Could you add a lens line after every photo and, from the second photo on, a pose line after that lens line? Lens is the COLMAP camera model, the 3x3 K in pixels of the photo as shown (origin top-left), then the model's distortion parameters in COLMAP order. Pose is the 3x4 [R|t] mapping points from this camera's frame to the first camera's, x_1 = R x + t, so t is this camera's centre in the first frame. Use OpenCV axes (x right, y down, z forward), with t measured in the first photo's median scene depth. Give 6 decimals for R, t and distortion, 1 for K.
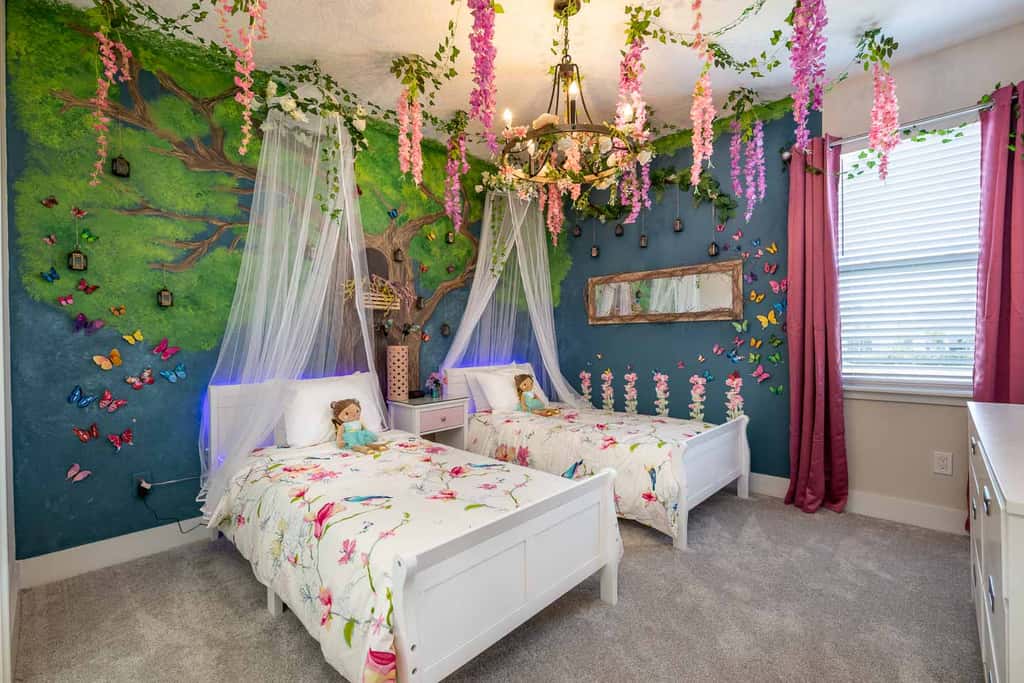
lens RADIAL K [[446.5, 0, 513.4], [0, 446.5, 342.7], [0, 0, 1]] dist [-0.003839, -0.000363]
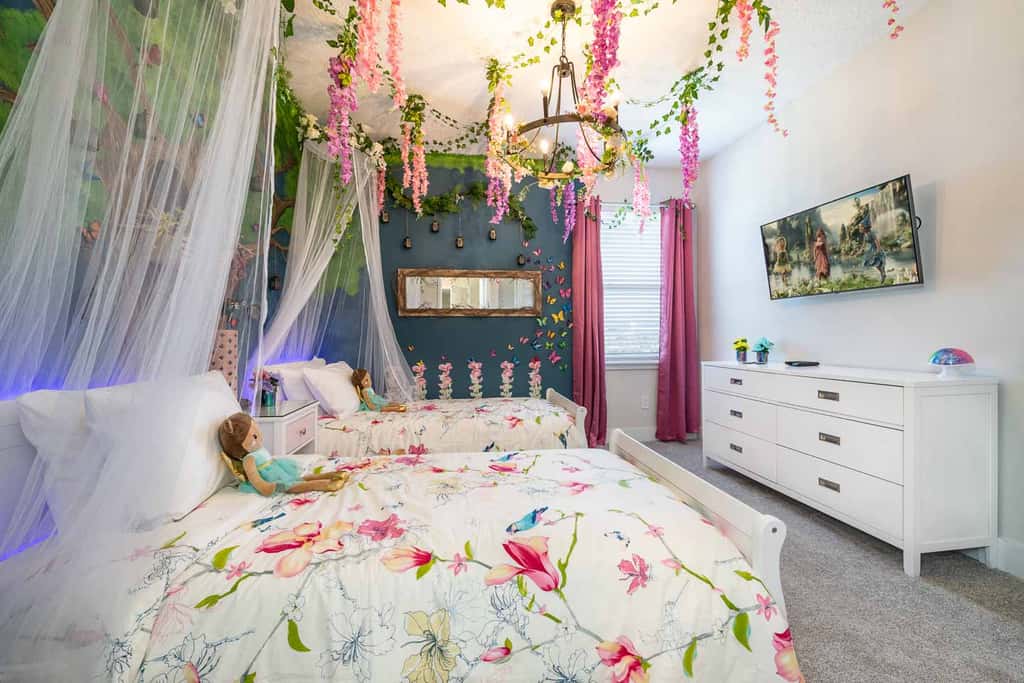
lens RADIAL K [[403.8, 0, 512.9], [0, 403.8, 341.2], [0, 0, 1]] dist [0.001550, -0.000376]
pose [[0.623560, 0.004028, 0.781765, -0.475548], [0.008032, 0.999901, -0.011558, 0.034206], [-0.781734, 0.013487, 0.623466, 0.329499]]
